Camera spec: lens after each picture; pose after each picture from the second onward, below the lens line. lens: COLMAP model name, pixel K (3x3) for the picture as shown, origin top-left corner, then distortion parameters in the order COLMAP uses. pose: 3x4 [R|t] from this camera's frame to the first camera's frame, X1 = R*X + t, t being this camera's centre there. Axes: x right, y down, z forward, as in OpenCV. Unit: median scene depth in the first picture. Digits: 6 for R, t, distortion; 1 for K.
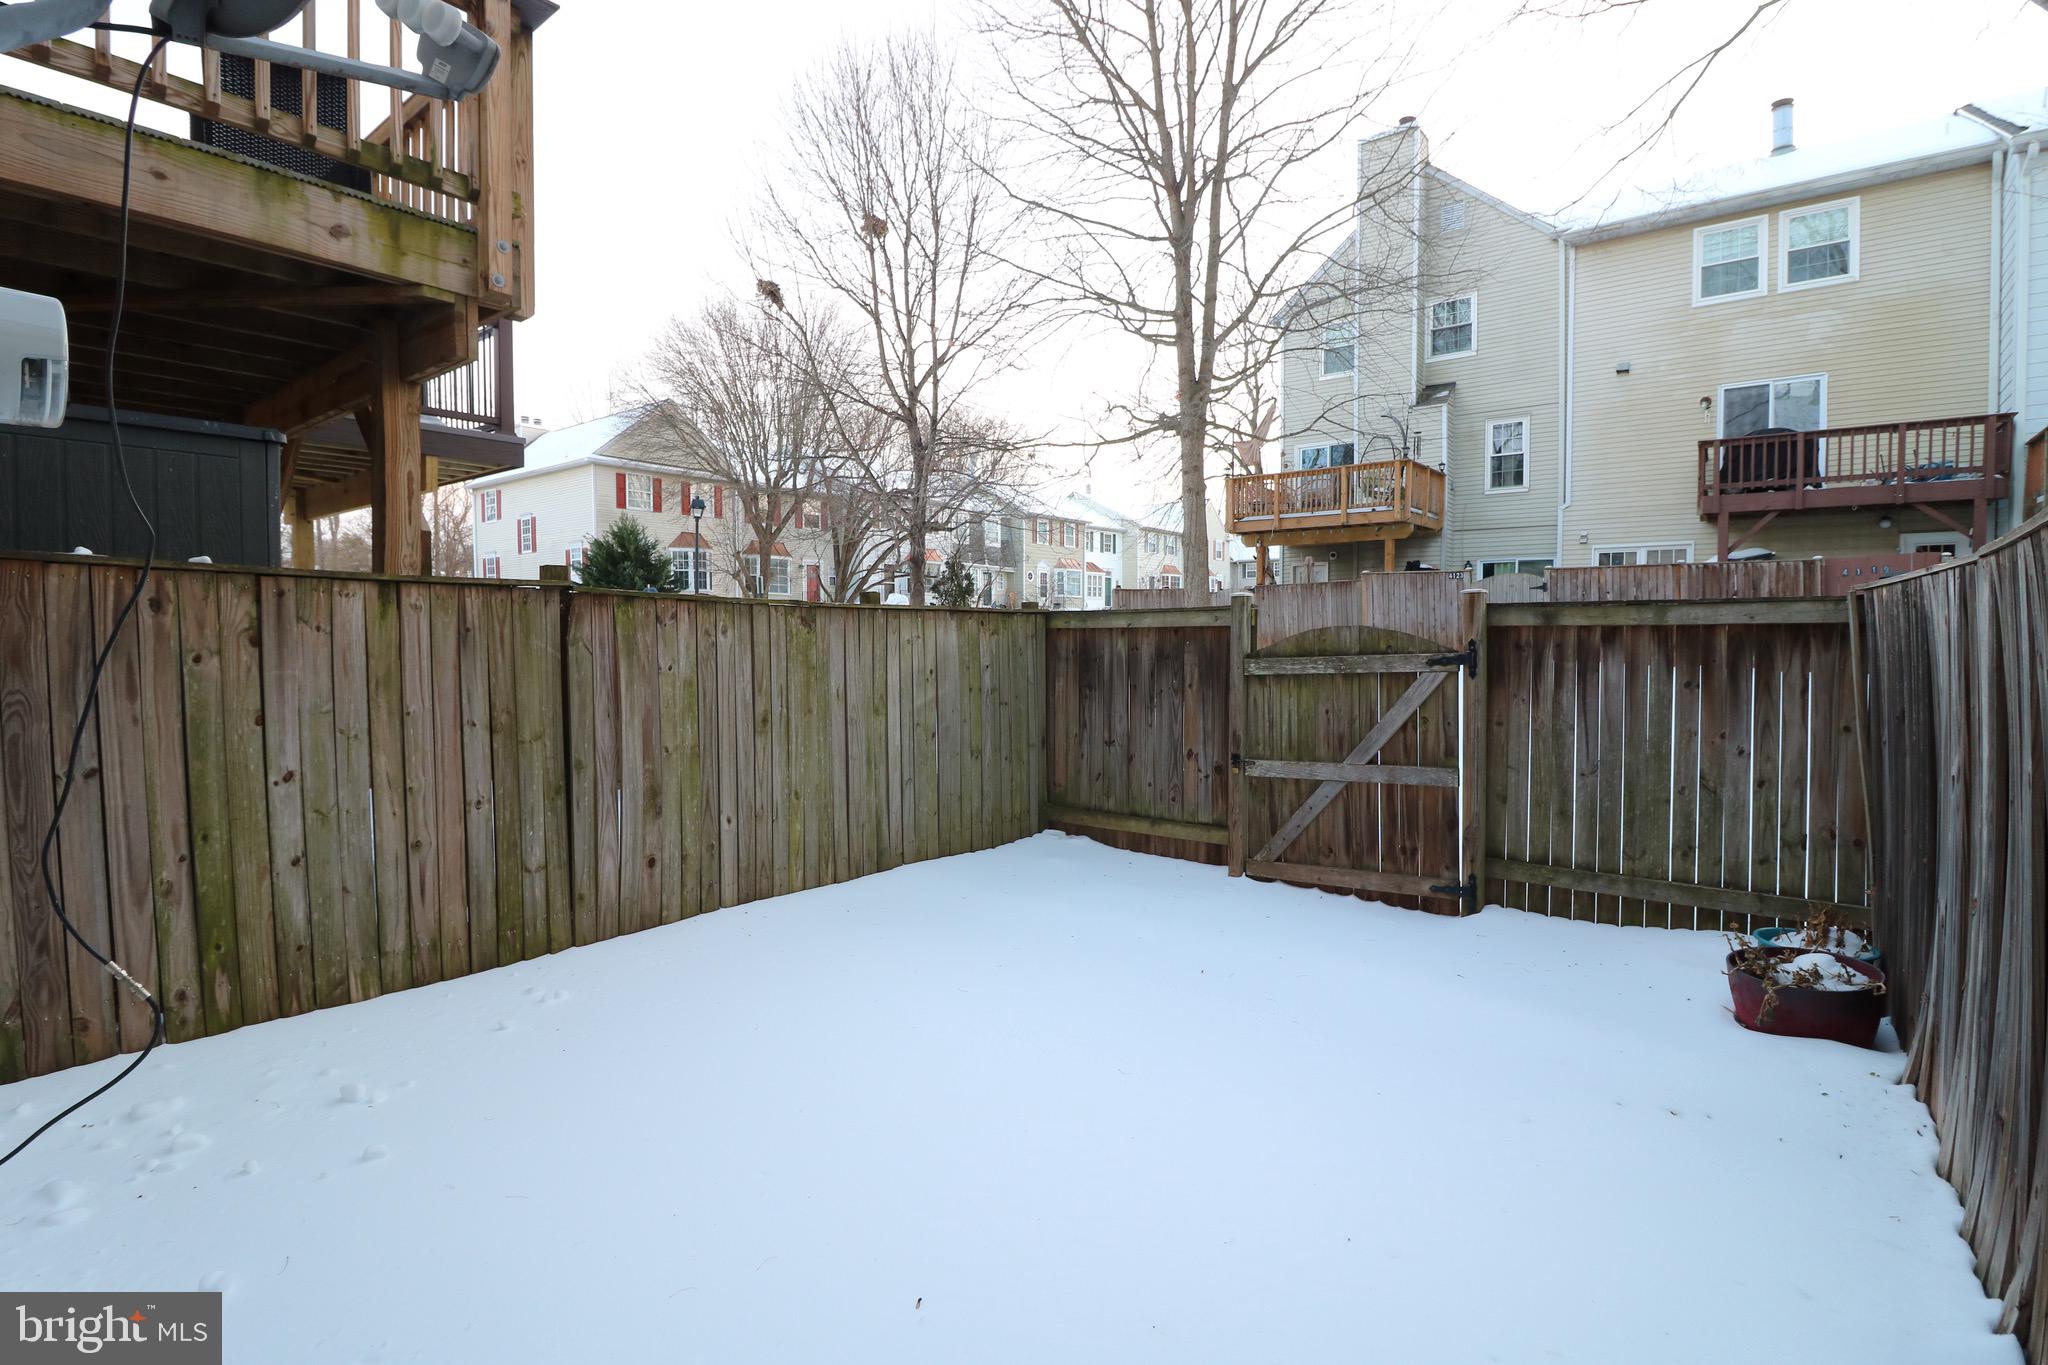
lens RADIAL K [[949.6, 0, 1025.2], [0, 949.6, 667.9], [0, 0, 1]] dist [-0.020522, -0.003093]
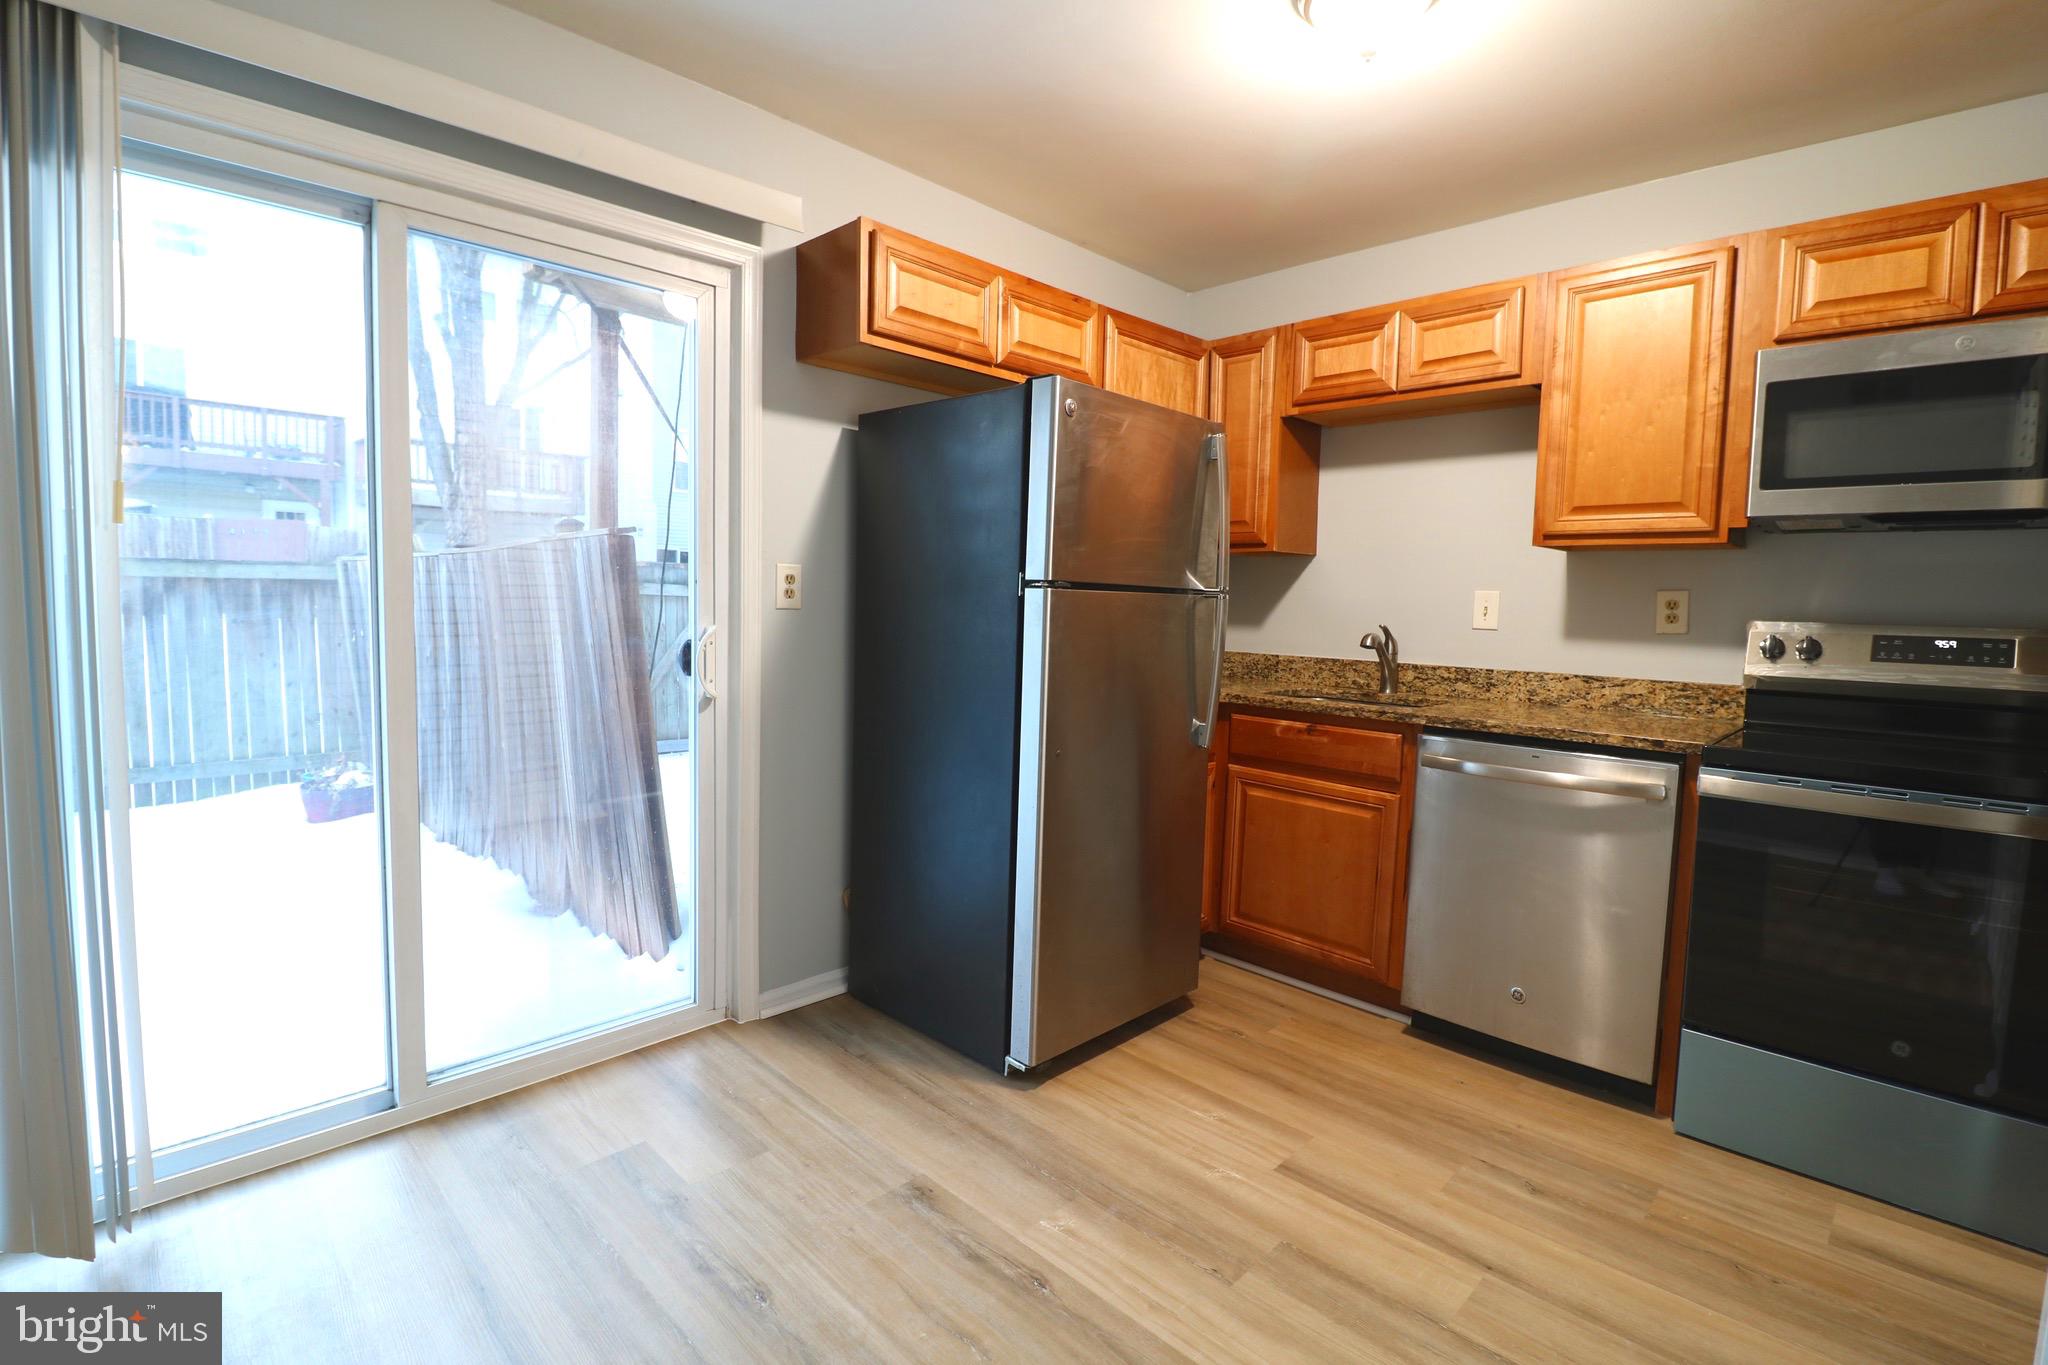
lens RADIAL K [[949.6, 0, 1025.1], [0, 949.6, 669.7], [0, 0, 1]] dist [-0.020522, -0.003093]
pose [[0.108030, -0.068399, 0.991792, -0.167463], [0.014078, 0.997636, 0.067269, 0.004203], [-0.994048, 0.006695, 0.108738, -0.099880]]
